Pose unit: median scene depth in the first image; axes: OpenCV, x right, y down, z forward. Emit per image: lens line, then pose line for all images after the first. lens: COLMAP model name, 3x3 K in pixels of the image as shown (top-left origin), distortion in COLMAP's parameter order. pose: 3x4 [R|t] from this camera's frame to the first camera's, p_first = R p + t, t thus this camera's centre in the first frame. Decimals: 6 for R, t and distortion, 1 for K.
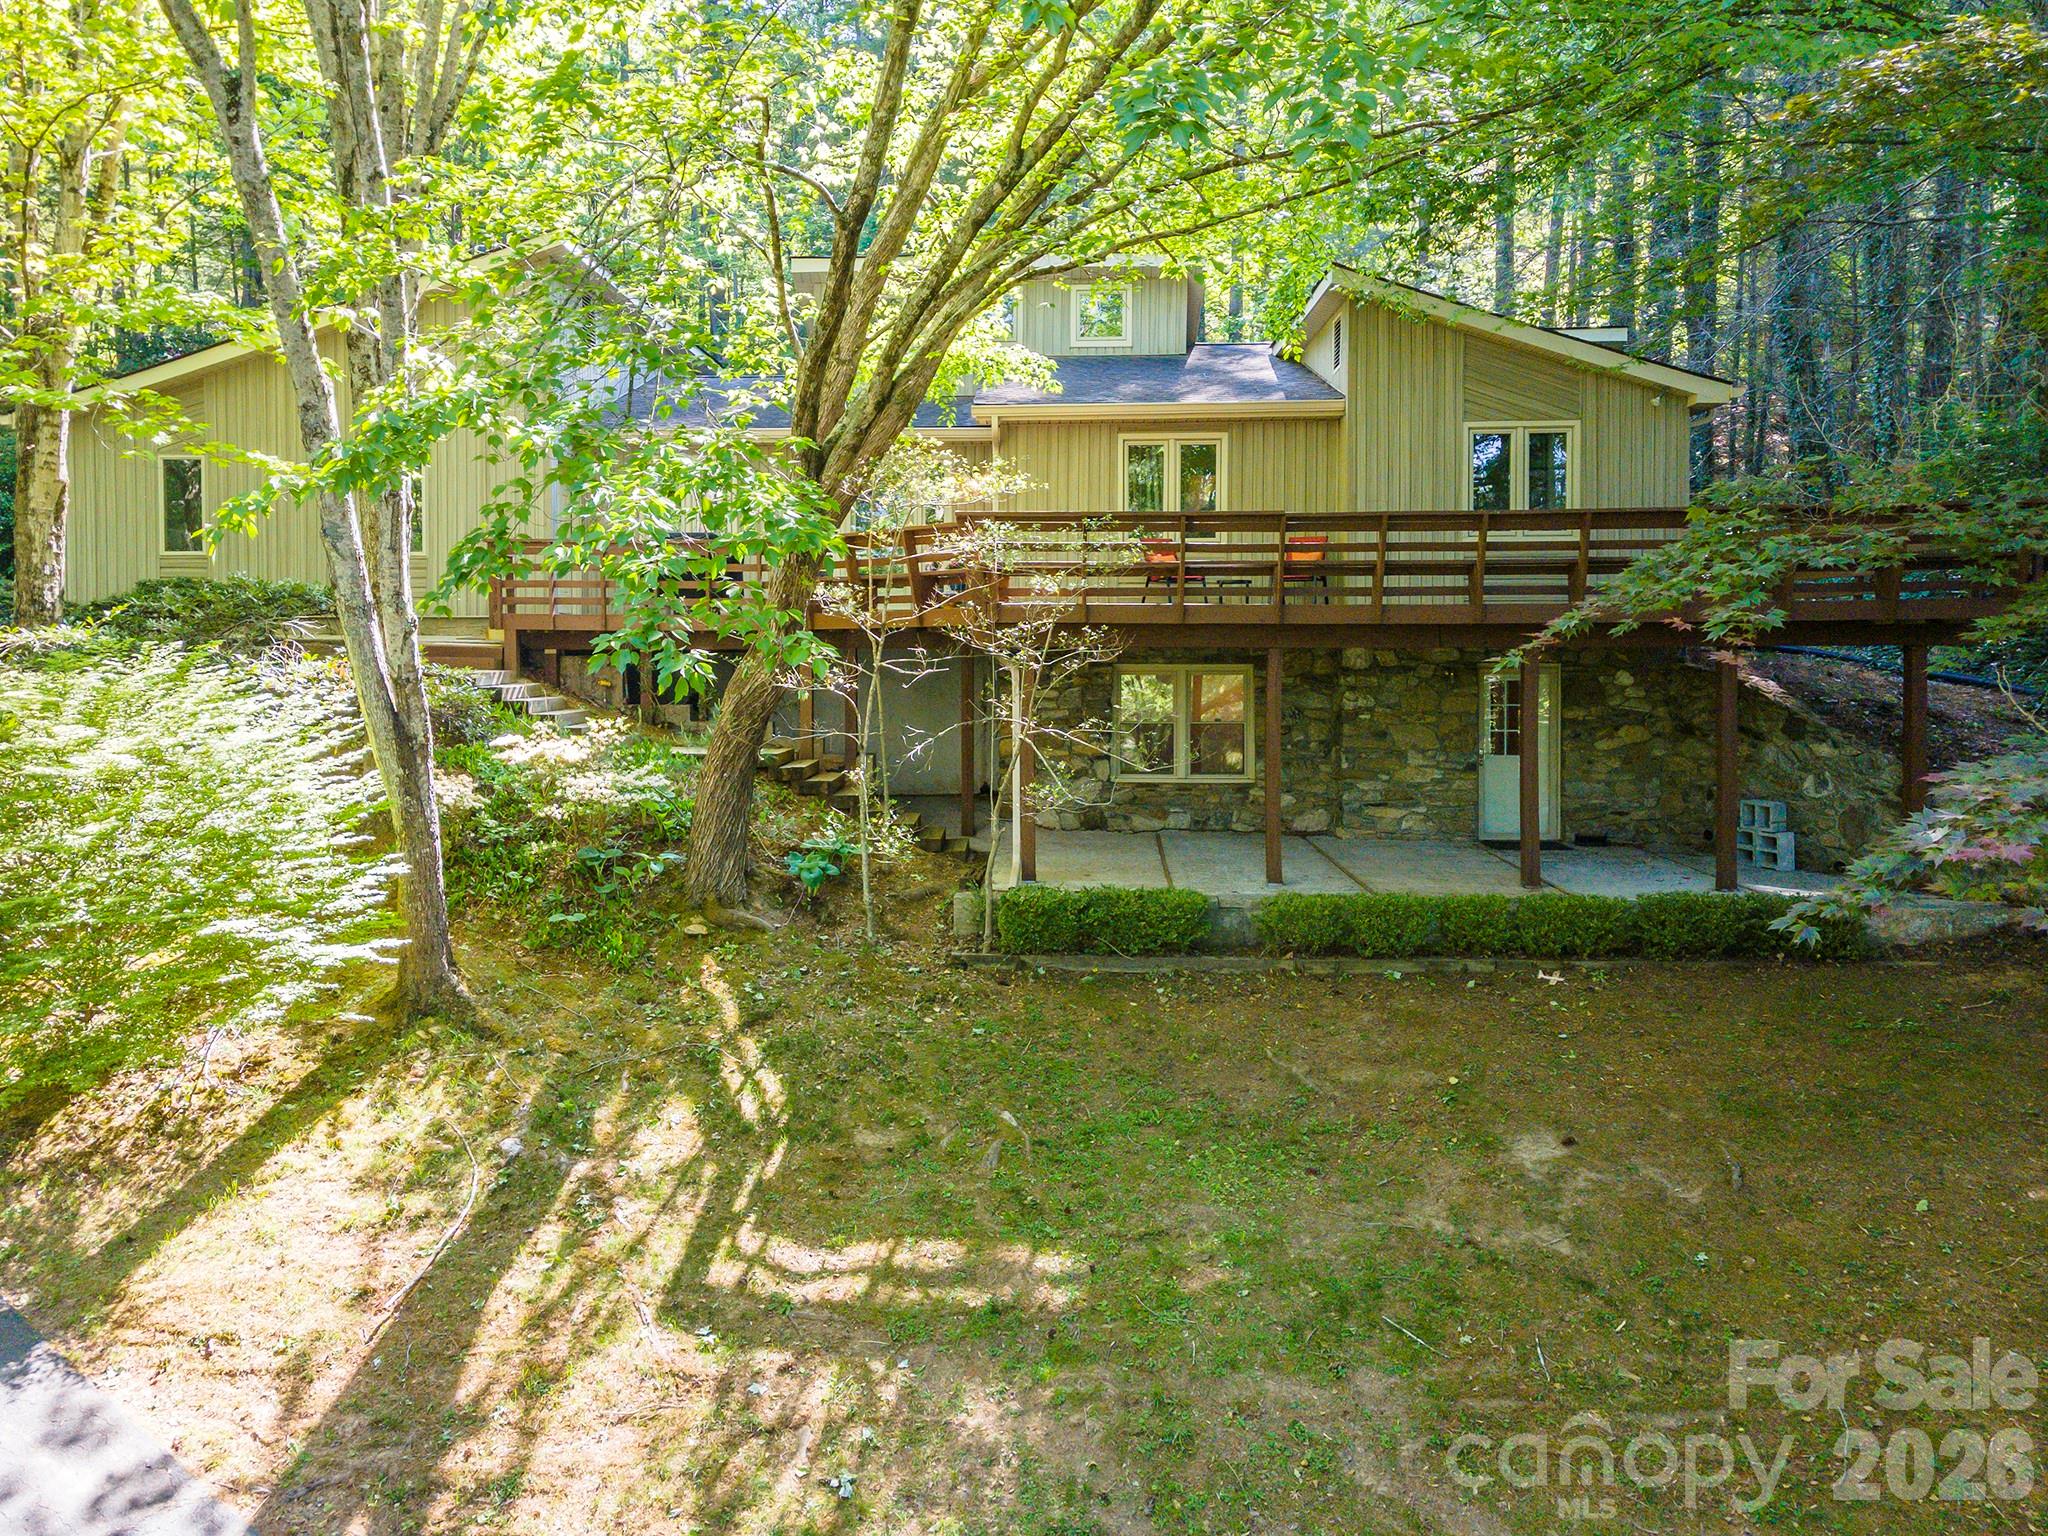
lens RADIAL K [[1623.1, 0, 1031.0], [0, 1623.1, 762.2], [0, 0, 1]] dist [0.059448, 0.004822]
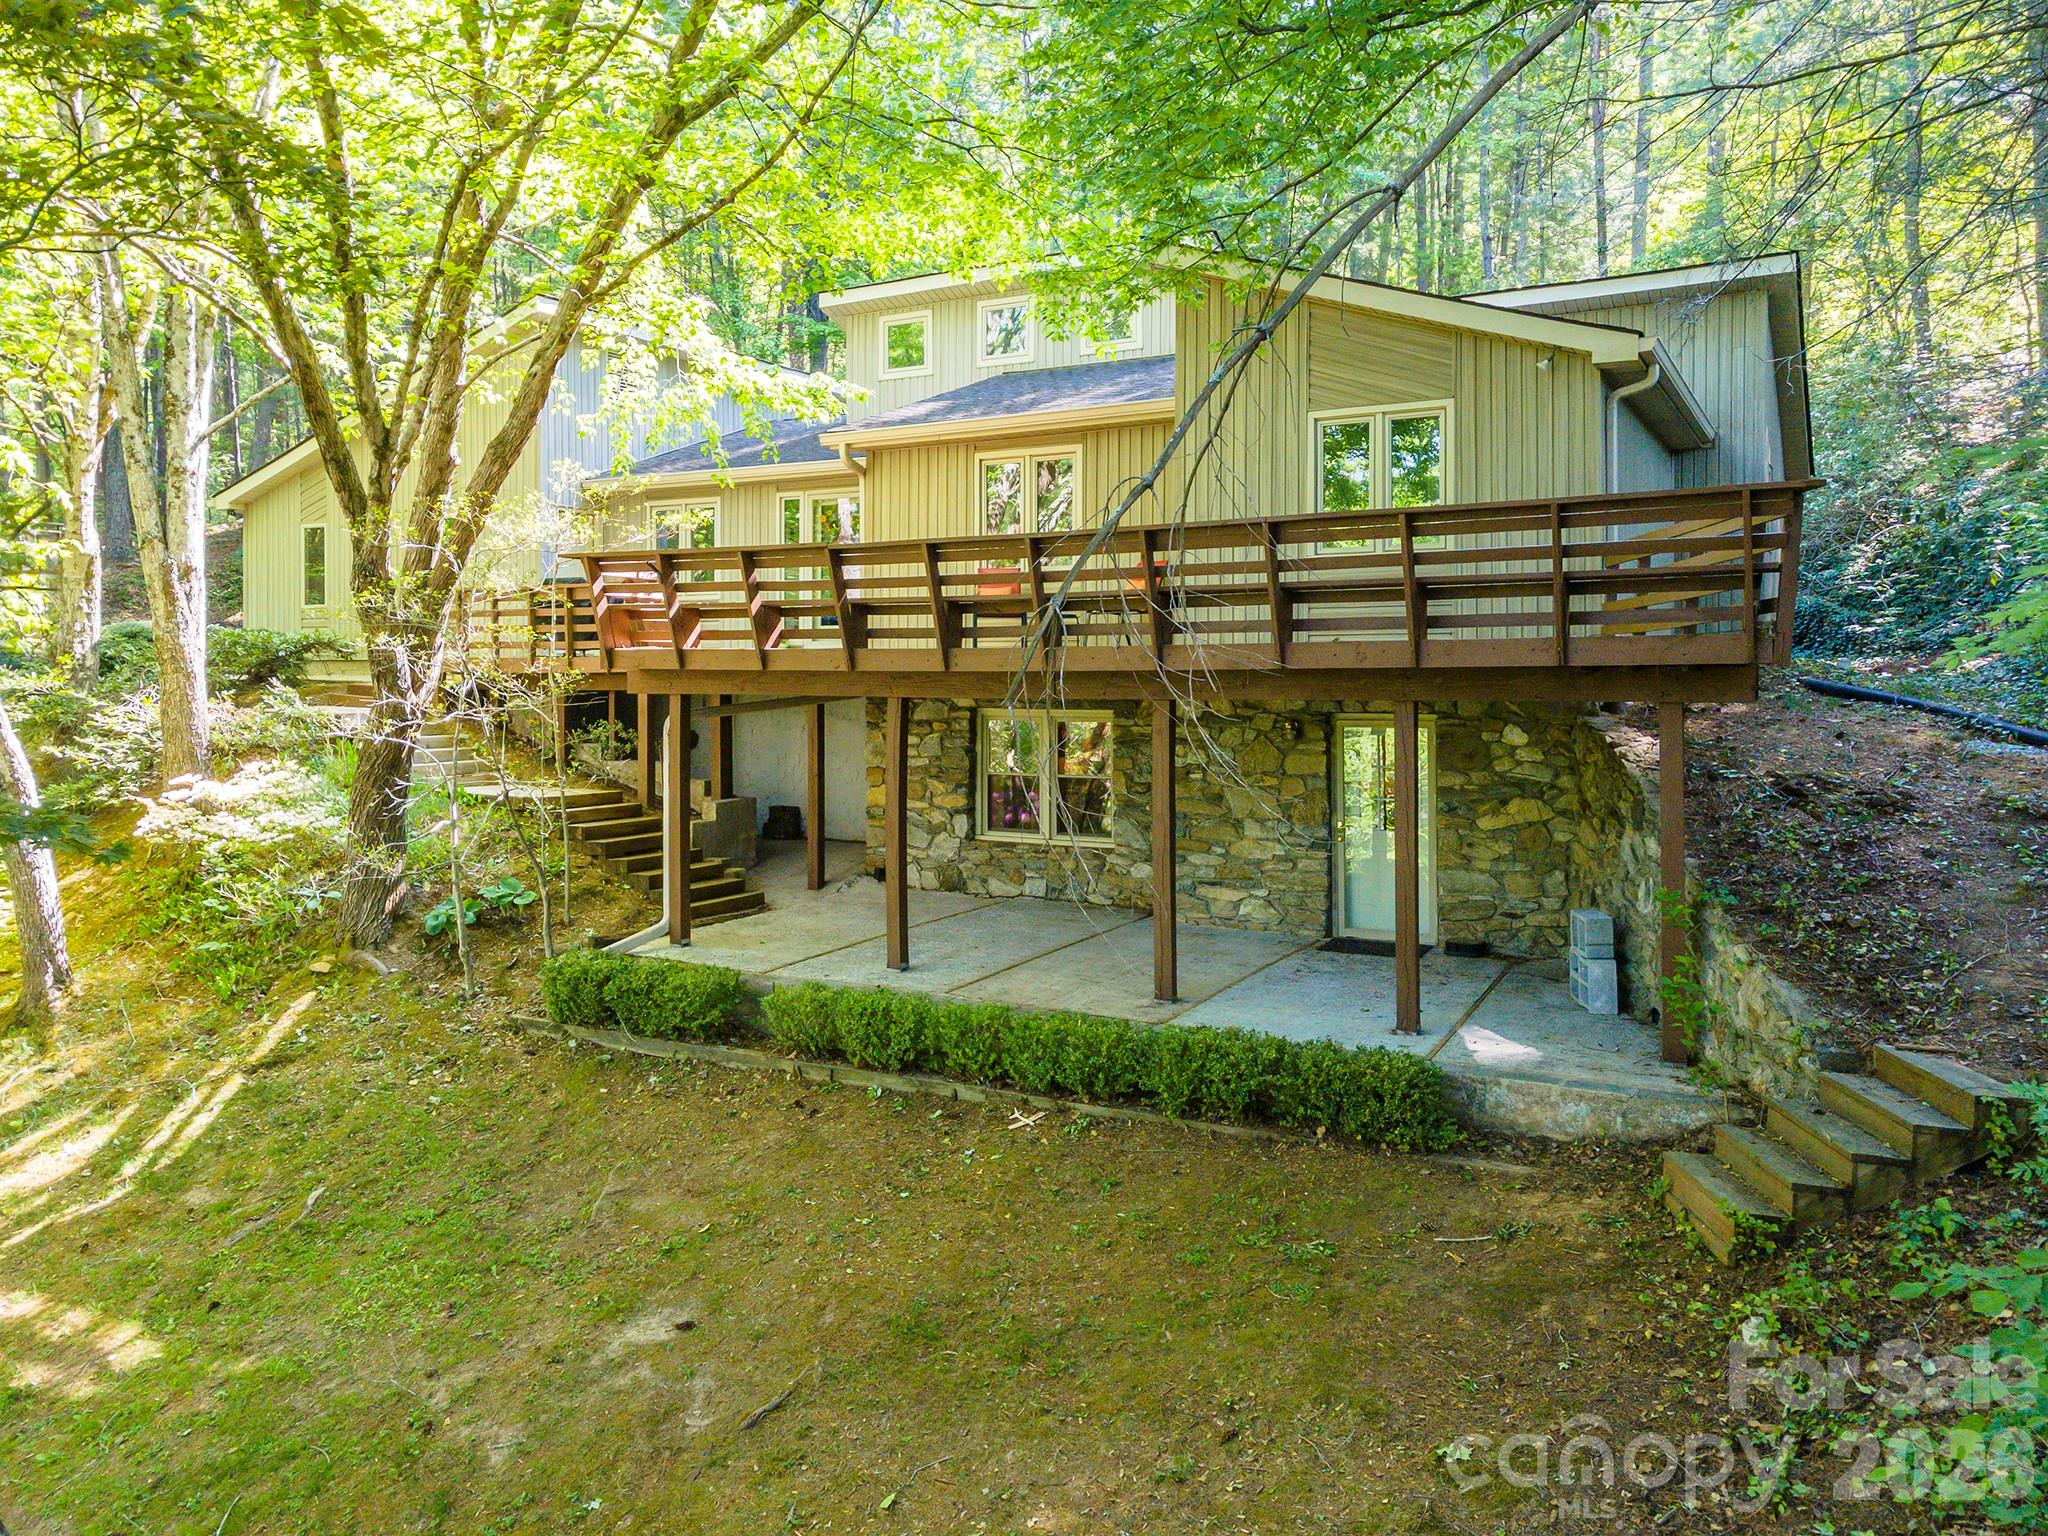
lens RADIAL K [[1623.1, 0, 1022.1], [0, 1623.1, 770.2], [0, 0, 1]] dist [0.059448, 0.004822]
pose [[0.875183, 0.027041, -0.483036, 1.703217], [-0.033235, 0.999438, -0.004266, -0.079814], [0.482649, 0.019788, 0.875590, 0.757933]]
